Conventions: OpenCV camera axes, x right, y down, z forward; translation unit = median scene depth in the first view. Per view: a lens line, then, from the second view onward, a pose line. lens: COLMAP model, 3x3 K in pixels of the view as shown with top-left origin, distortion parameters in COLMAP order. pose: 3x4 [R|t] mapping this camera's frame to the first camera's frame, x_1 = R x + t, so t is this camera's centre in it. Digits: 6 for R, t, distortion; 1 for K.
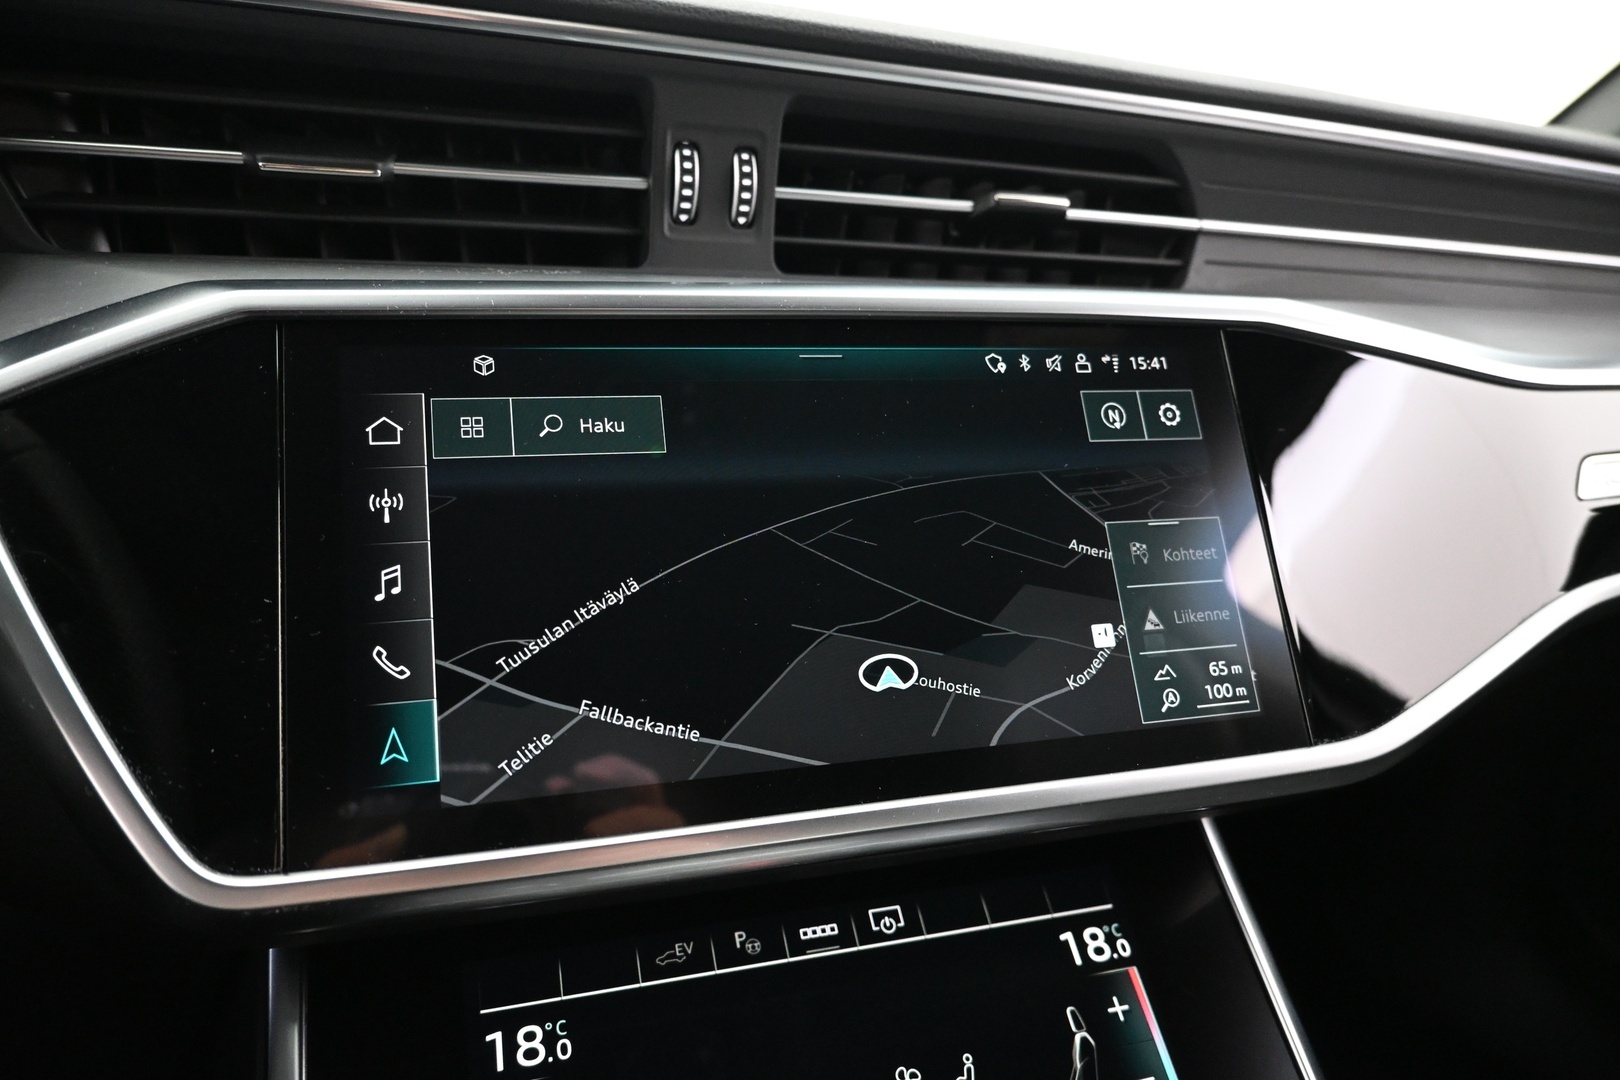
lens RADIAL K [[1100.7, 0, 809.4], [0, 1100.7, 534.0], [0, 0, 1]] dist [0.000296, -0.000433]
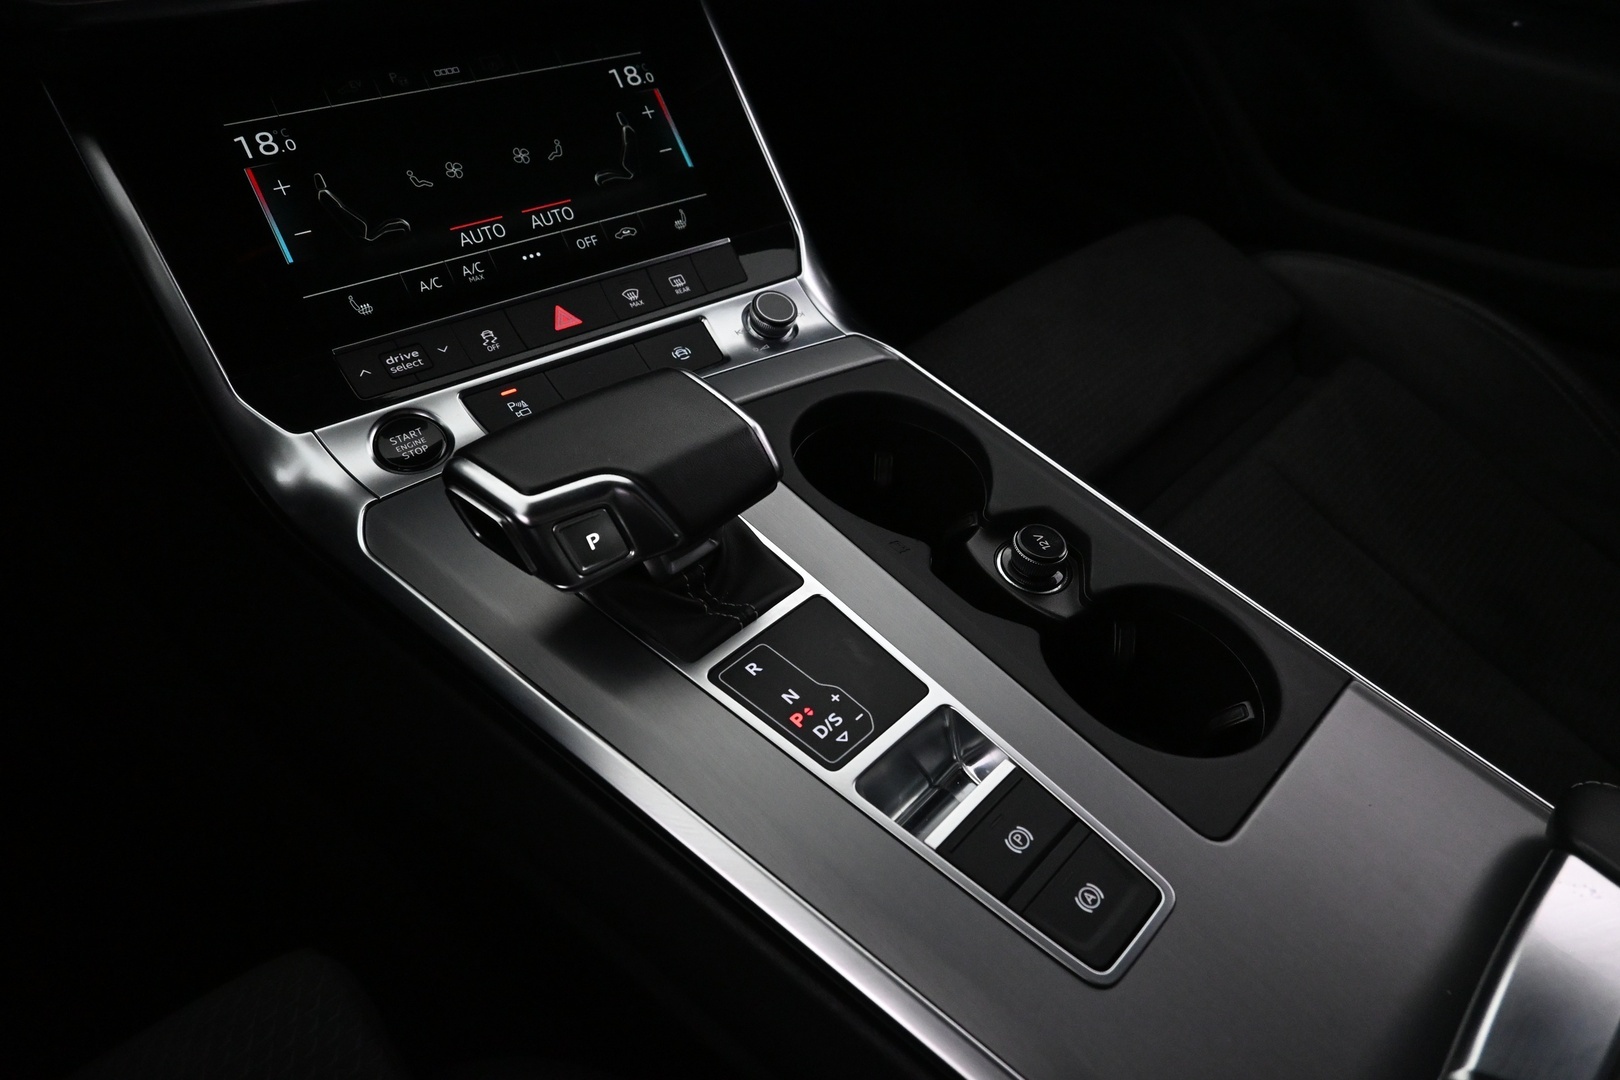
lens RADIAL K [[1100.7, 0, 810.5], [0, 1100.7, 534.8], [0, 0, 1]] dist [0.000296, -0.000433]
pose [[0.934369, -0.196477, 0.297239, -0.097572], [0.021573, 0.863888, 0.503221, 0.162439], [-0.355653, -0.463782, 0.811429, -0.679550]]
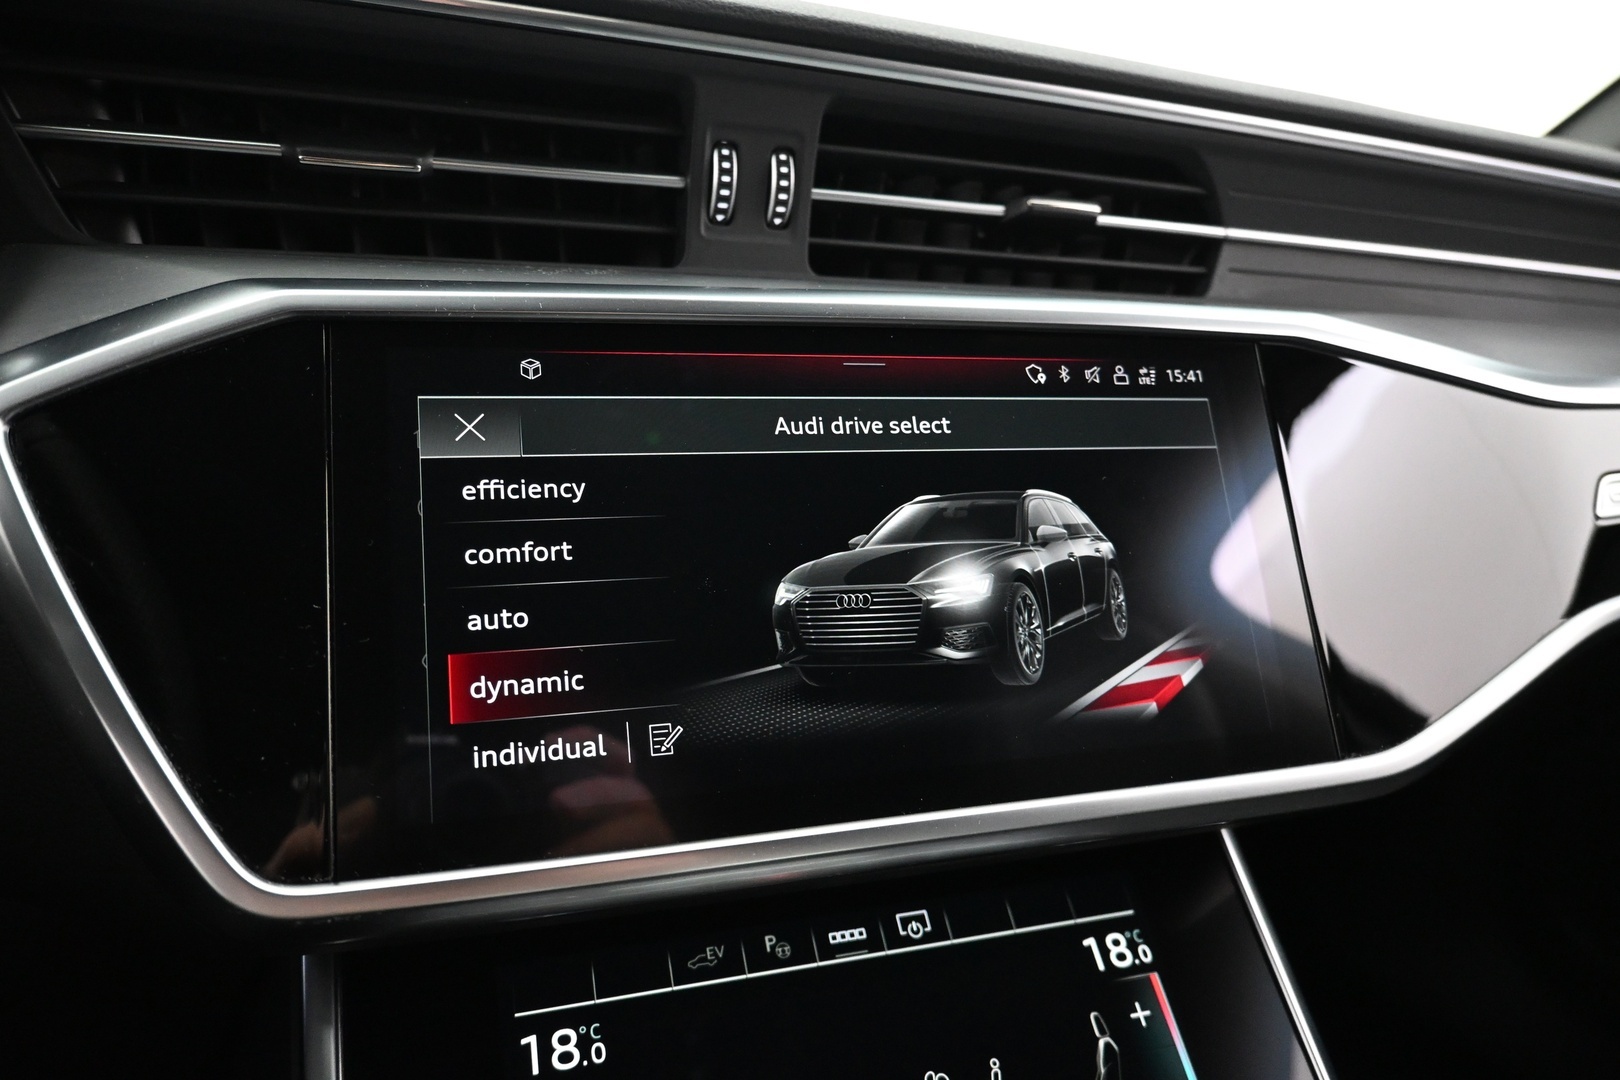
lens RADIAL K [[1100.7, 0, 807.3], [0, 1100.7, 535.7], [0, 0, 1]] dist [0.000296, -0.000433]
pose [[0.999606, 0.017720, 0.021766, -0.056321], [-0.018131, 0.999659, 0.018819, -0.022903], [-0.021425, -0.019206, 0.999586, 0.001919]]
